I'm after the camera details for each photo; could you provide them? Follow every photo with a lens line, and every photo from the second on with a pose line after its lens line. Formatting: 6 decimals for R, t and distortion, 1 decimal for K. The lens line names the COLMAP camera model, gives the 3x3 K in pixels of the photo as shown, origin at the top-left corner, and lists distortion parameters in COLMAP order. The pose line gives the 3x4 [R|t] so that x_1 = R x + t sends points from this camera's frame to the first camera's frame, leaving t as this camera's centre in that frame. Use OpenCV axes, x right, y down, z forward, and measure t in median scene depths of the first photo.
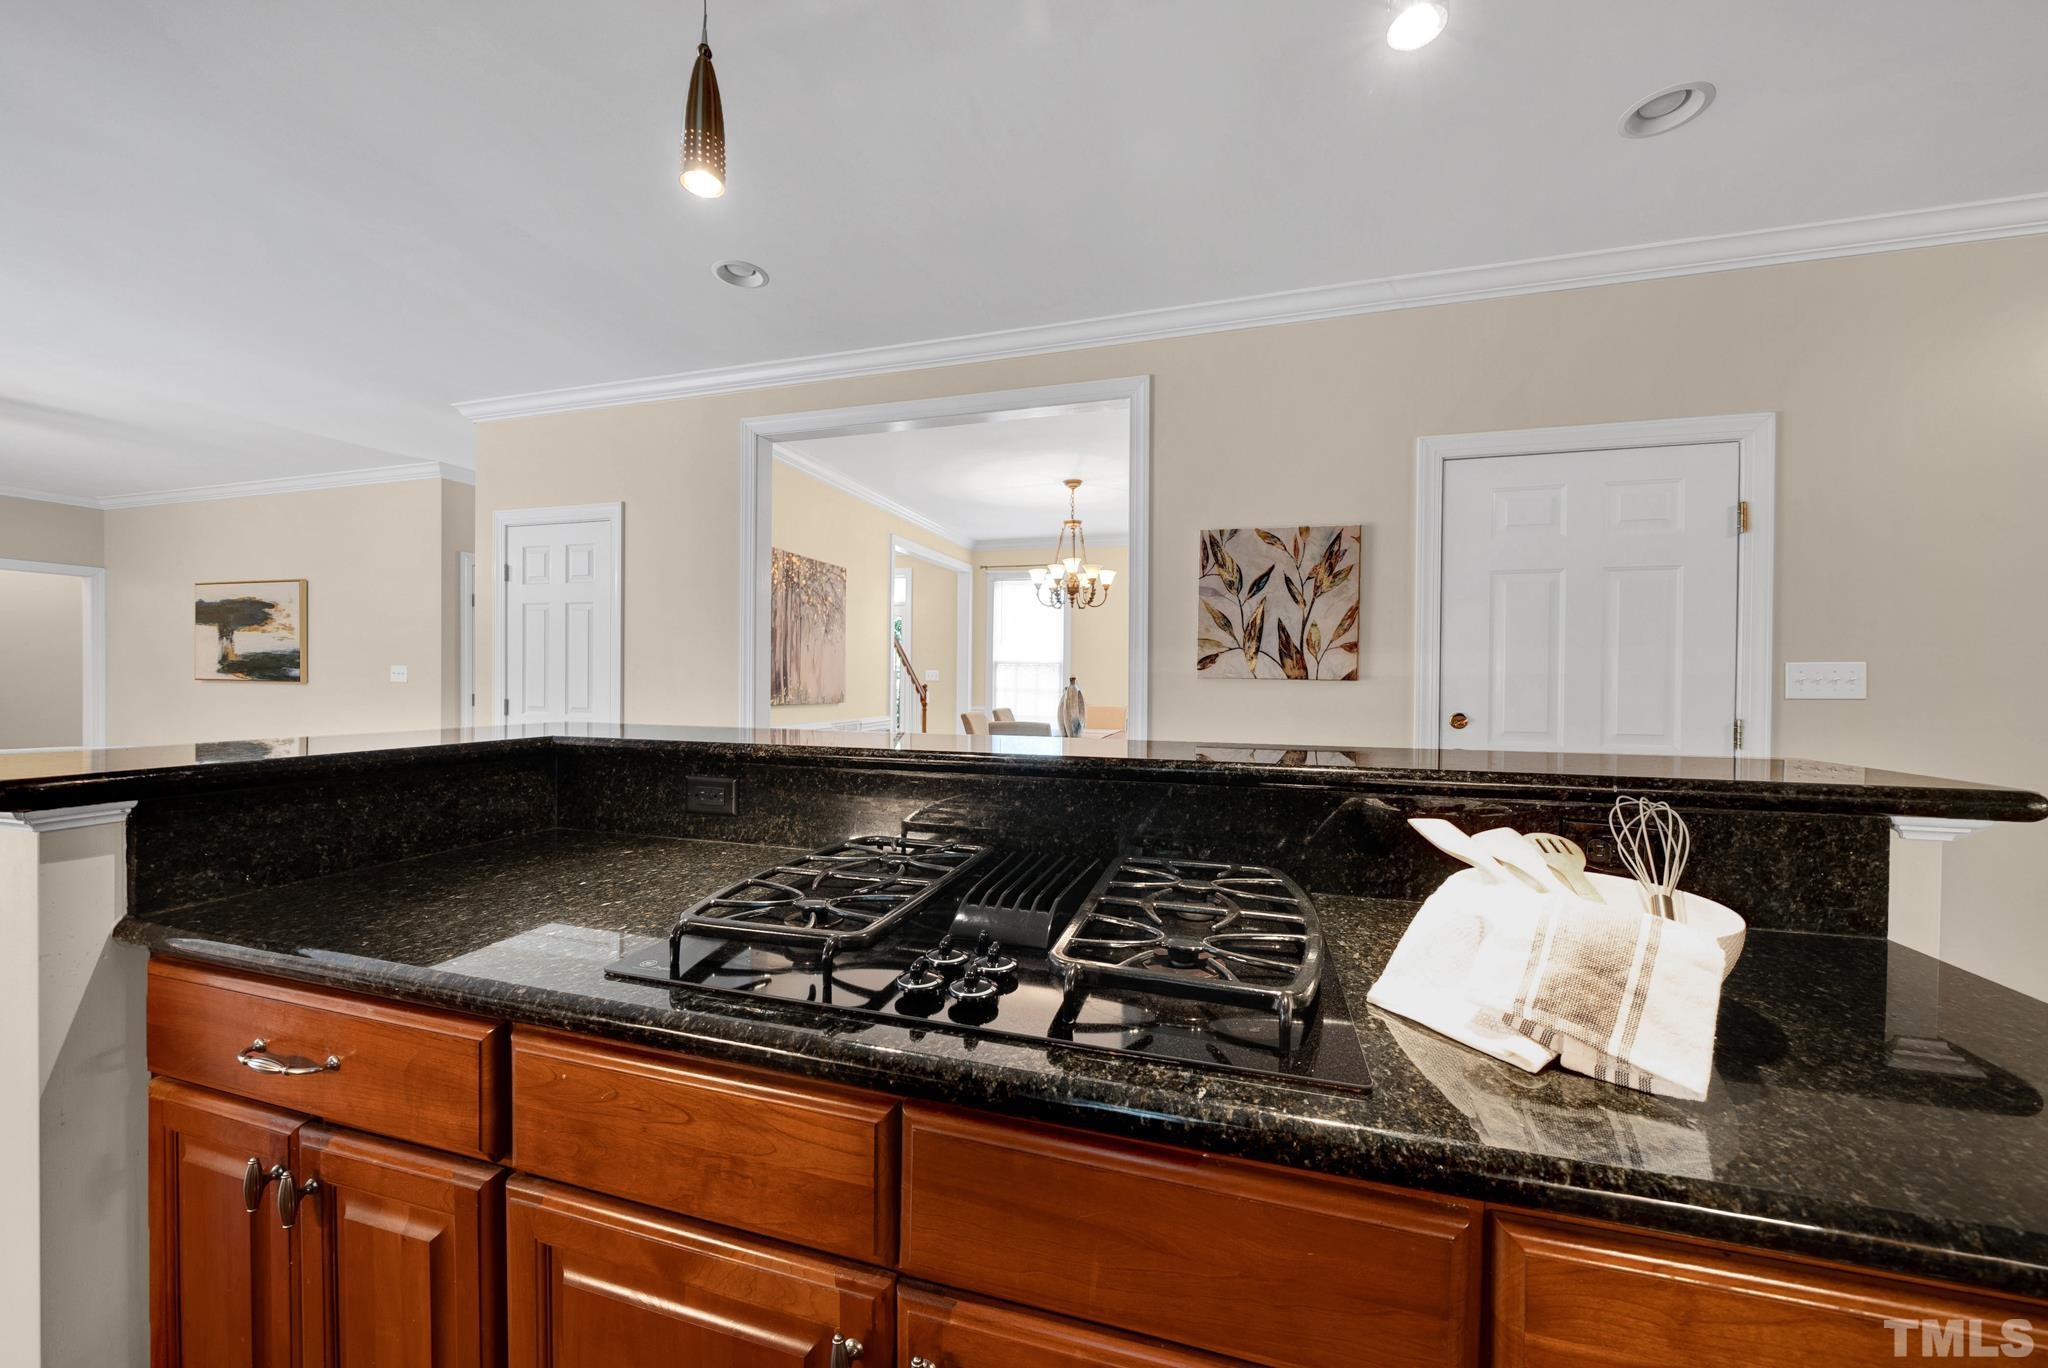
lens RADIAL K [[777.1, 0, 1042.0], [0, 777.1, 682.5], [0, 0, 1]] dist [0.003594, -0.000107]
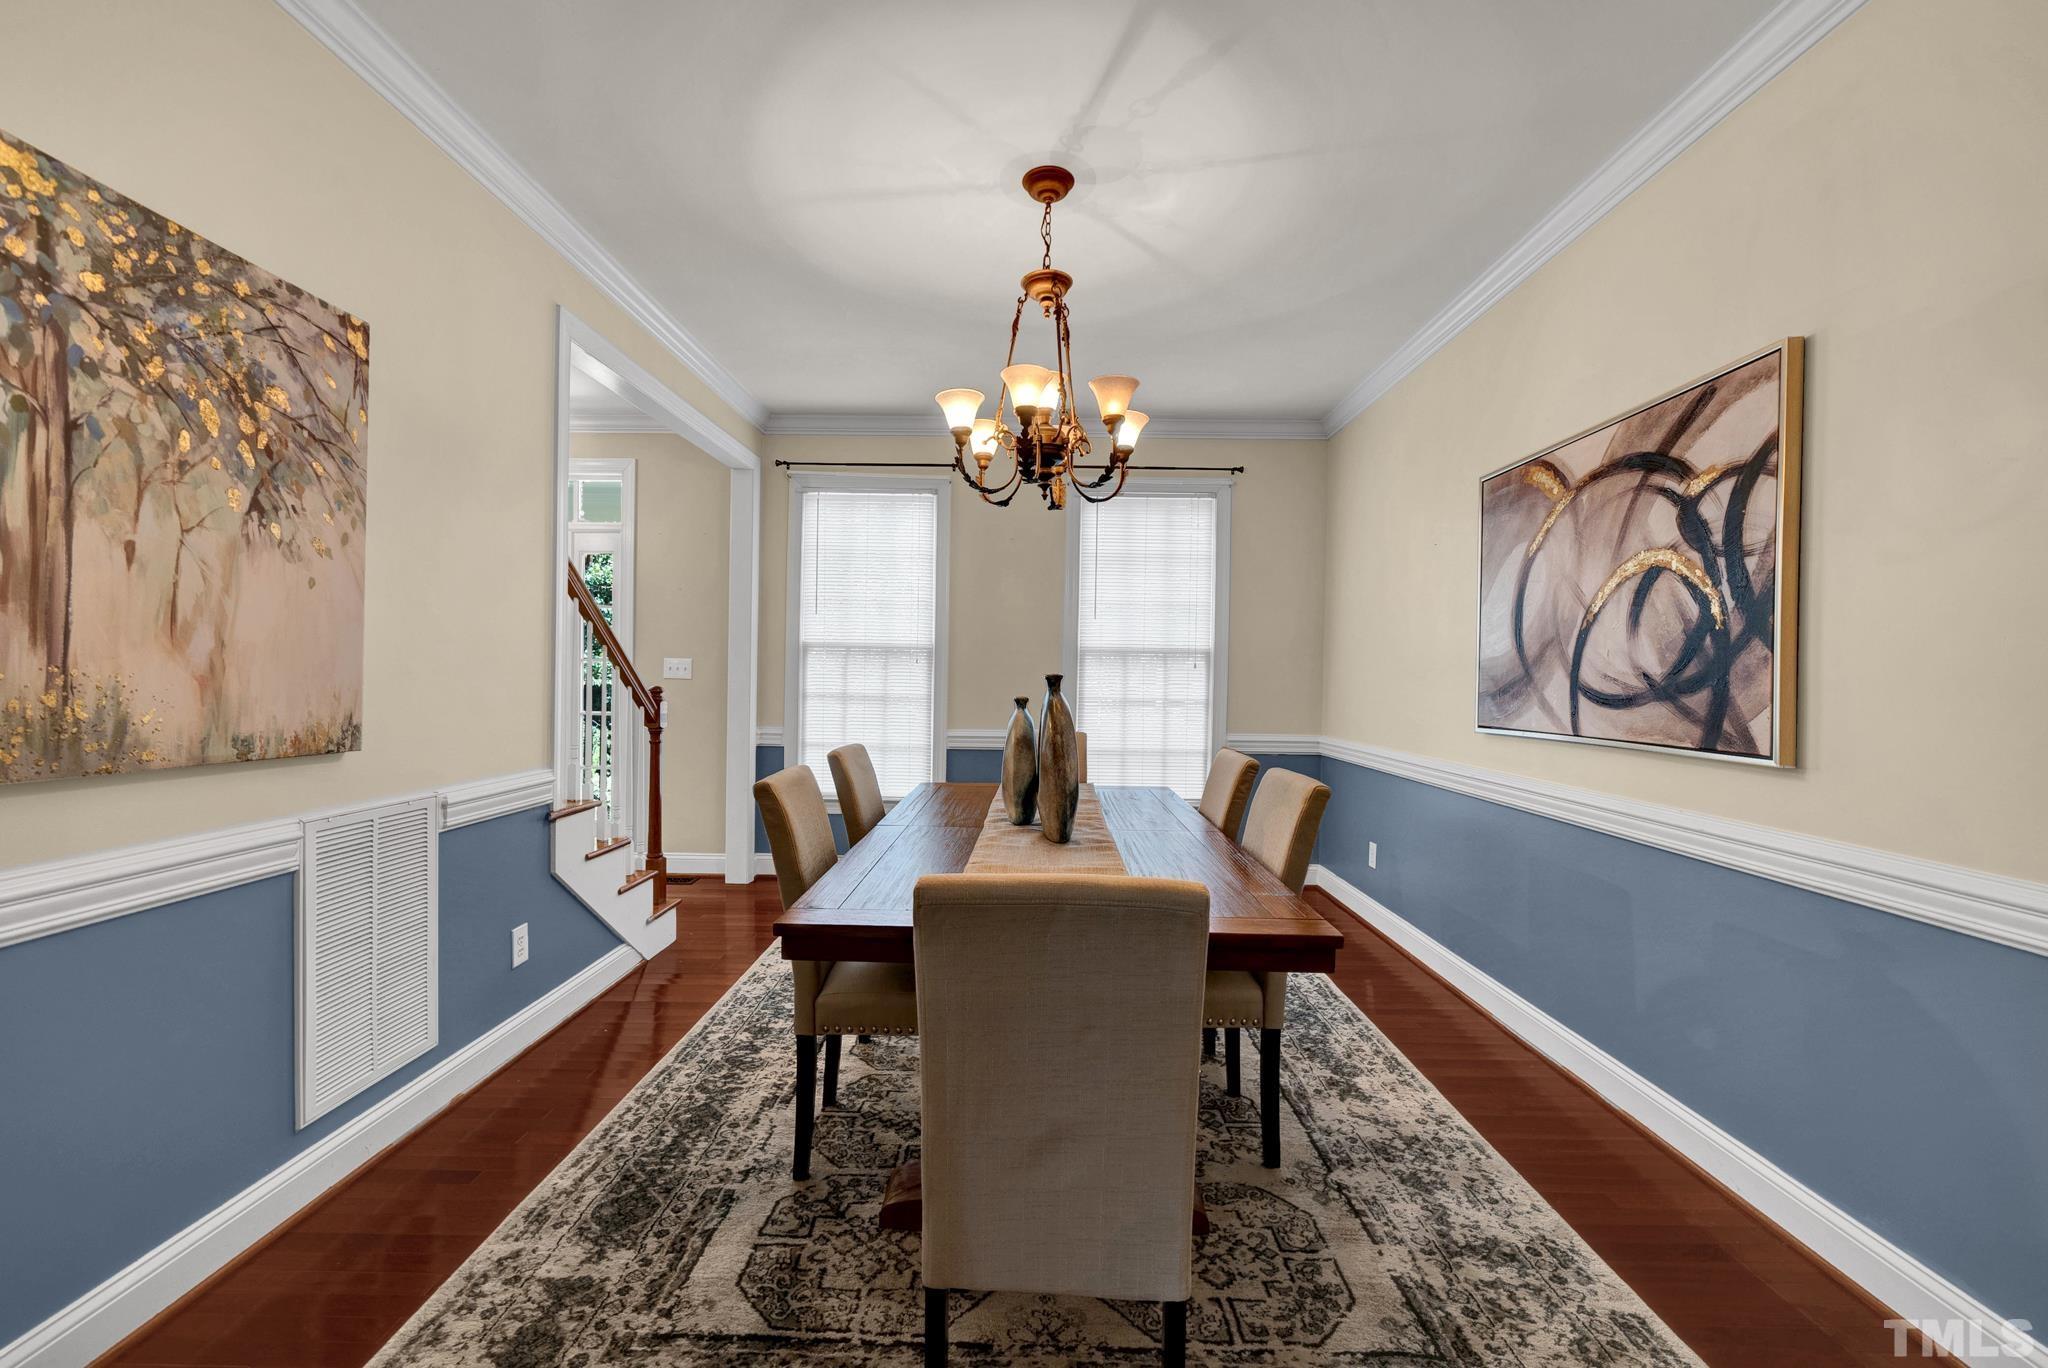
lens RADIAL K [[777.1, 0, 1009.6], [0, 777.1, 685.7], [0, 0, 1]] dist [0.003594, -0.000107]
pose [[0.968397, 0.003918, 0.249384, -0.078794], [-0.005921, 0.999956, 0.007282, -0.004237], [-0.249345, -0.008528, 0.968377, 0.629596]]
